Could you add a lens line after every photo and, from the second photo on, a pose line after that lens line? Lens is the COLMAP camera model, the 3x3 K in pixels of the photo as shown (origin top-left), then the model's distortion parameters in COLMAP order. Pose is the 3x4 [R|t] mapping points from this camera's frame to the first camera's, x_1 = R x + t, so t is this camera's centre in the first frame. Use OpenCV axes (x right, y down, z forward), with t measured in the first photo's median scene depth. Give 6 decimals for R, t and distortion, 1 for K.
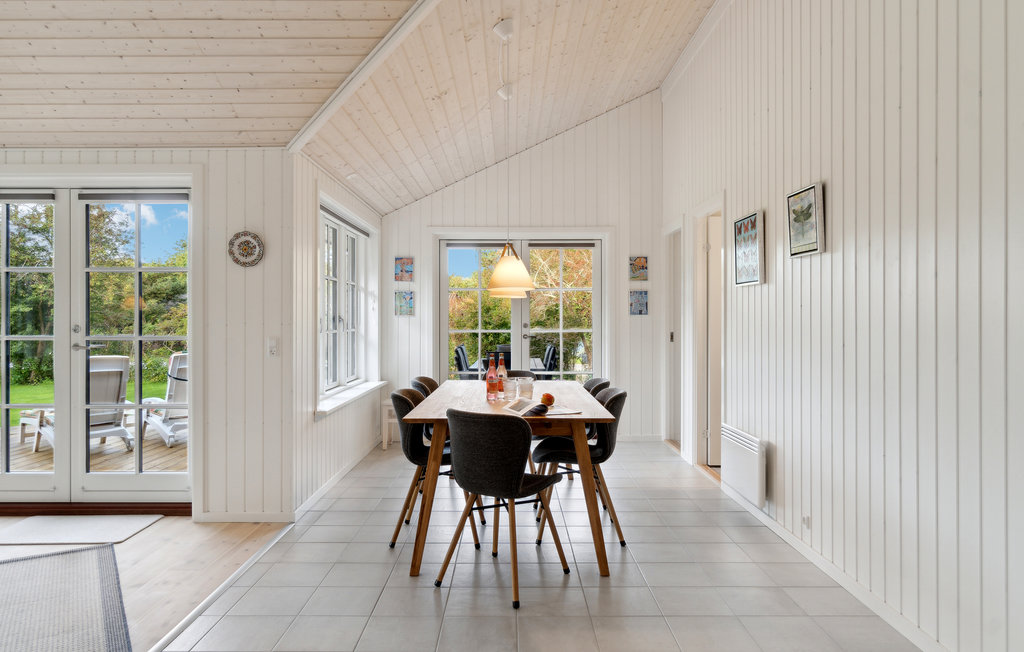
lens RADIAL K [[664.6, 0, 510.6], [0, 664.6, 325.5], [0, 0, 1]] dist [-0.007557, -0.000745]
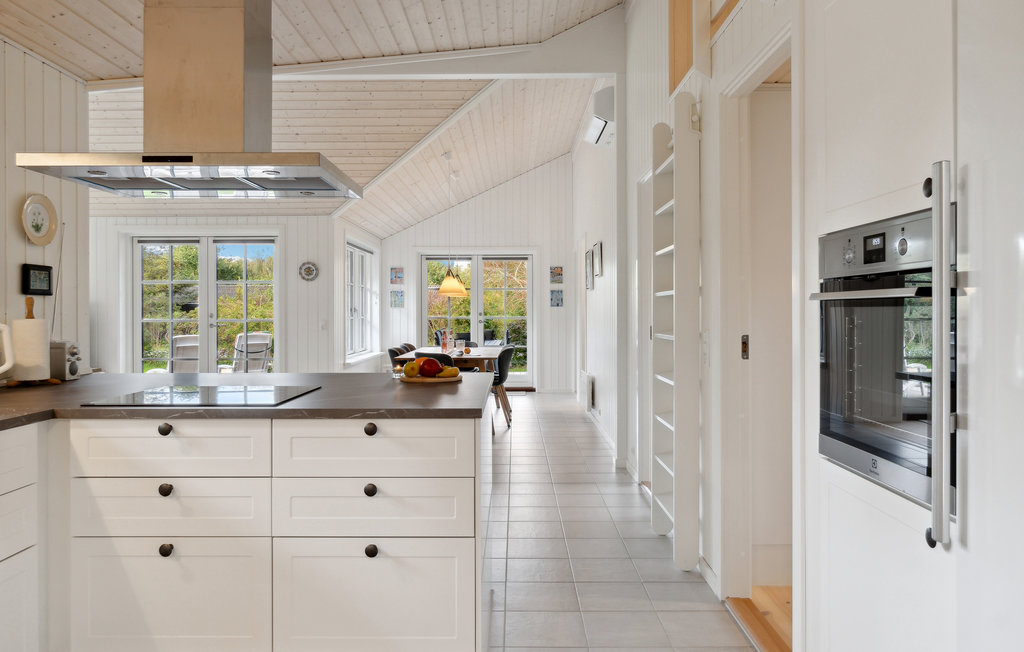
lens RADIAL K [[713.7, 0, 513.0], [0, 713.7, 320.6], [0, 0, 1]] dist [0.000024, 0.000657]
pose [[0.999991, -0.002290, -0.003501, 0.106163], [0.002307, 0.999985, 0.005039, 0.007078], [0.003489, -0.005047, 0.999981, -0.601469]]
